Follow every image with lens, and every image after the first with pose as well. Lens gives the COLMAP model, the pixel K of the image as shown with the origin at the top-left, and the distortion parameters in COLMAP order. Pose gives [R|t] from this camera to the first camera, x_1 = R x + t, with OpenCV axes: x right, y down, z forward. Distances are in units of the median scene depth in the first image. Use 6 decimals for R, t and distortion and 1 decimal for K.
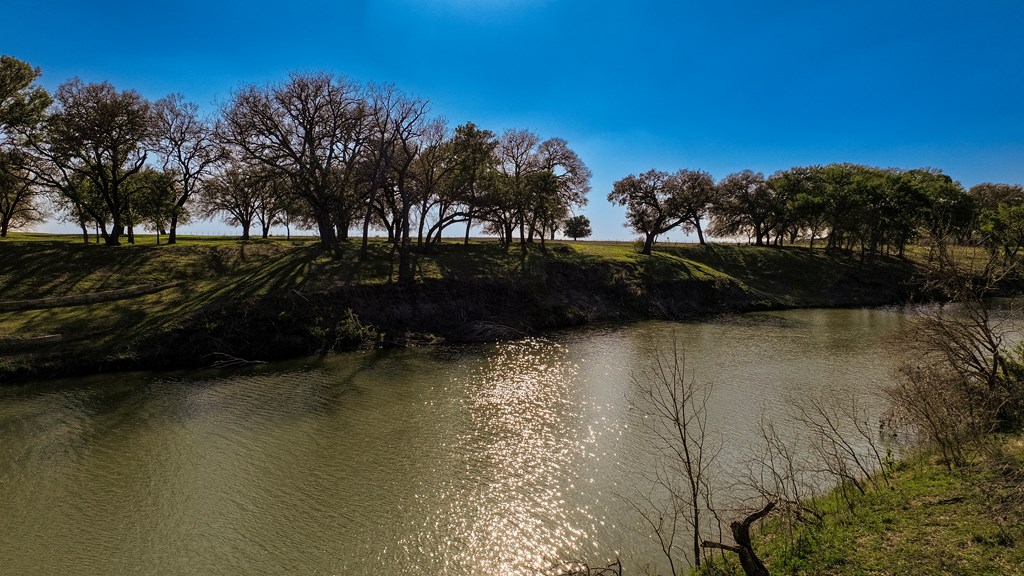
lens RADIAL K [[724.4, 0, 510.9], [0, 724.4, 287.1], [0, 0, 1]] dist [0.003362, 0.007738]
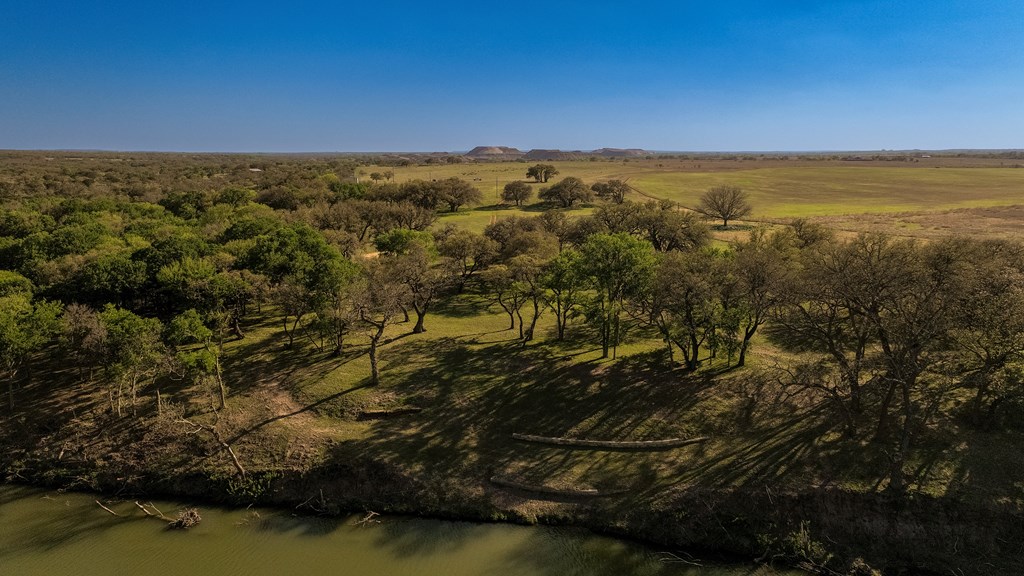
lens RADIAL K [[724.4, 0, 511.4], [0, 724.4, 288.3], [0, 0, 1]] dist [0.003362, 0.007738]
pose [[0.543259, 0.160729, -0.824036, 0.387191], [-0.012655, 0.982960, 0.183384, -0.510896], [0.839470, -0.089197, 0.536036, 0.044206]]
